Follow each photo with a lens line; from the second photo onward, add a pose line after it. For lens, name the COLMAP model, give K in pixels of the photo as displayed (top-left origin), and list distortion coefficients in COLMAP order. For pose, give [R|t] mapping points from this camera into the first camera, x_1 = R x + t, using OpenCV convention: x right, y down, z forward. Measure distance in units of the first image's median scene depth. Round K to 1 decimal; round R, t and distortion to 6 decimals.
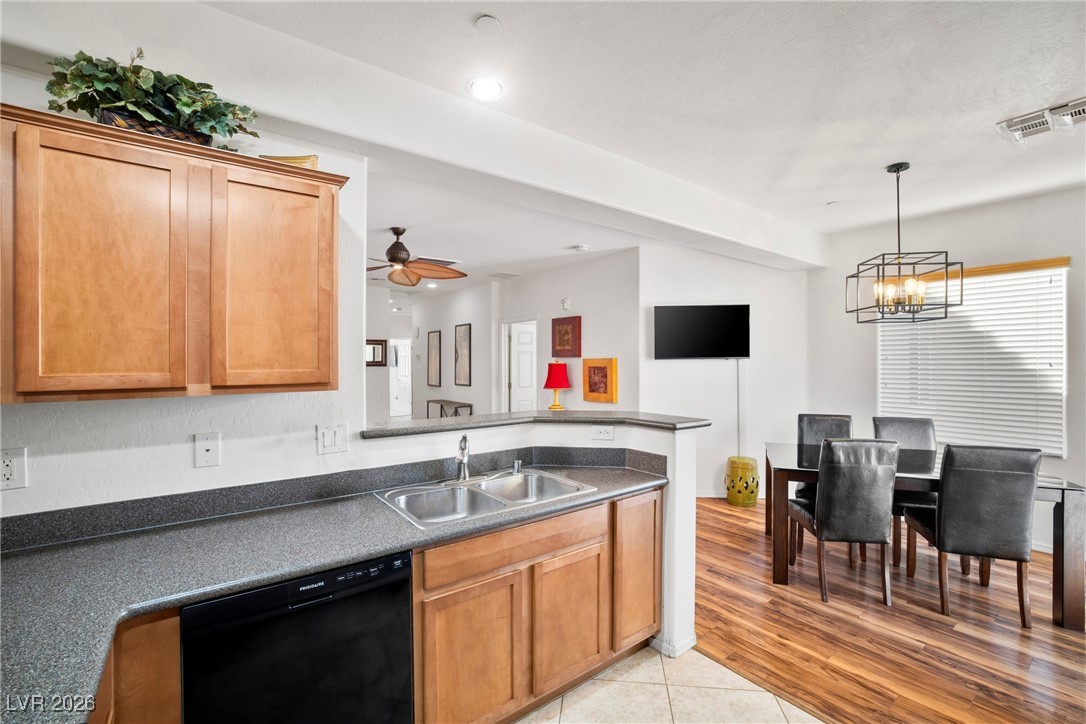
lens RADIAL K [[479.1, 0, 545.4], [0, 479.1, 369.2], [0, 0, 1]] dist [-0.003615, -0.000512]
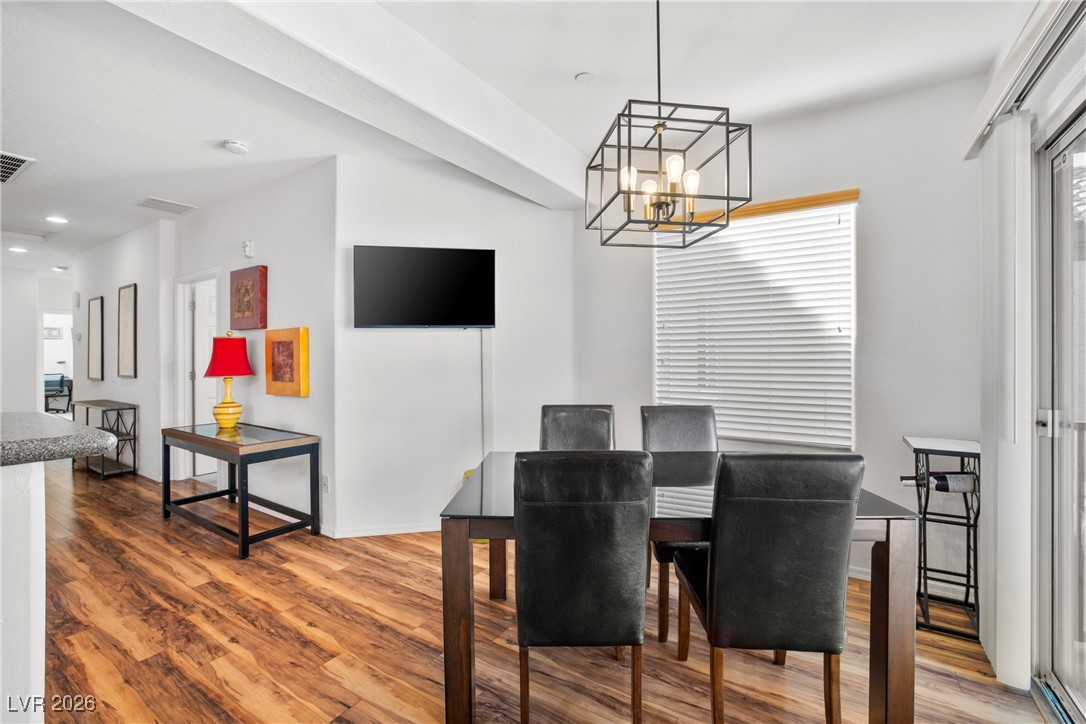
lens RADIAL K [[482.0, 0, 543.0], [0, 482.0, 362.0], [0, 0, 1]] dist [-0.047008, 0.017677]
pose [[0.952055, -0.004989, 0.305887, 0.303965], [0.007187, 0.999956, -0.006061, 0.035490], [-0.305843, 0.007969, 0.952049, 0.344400]]
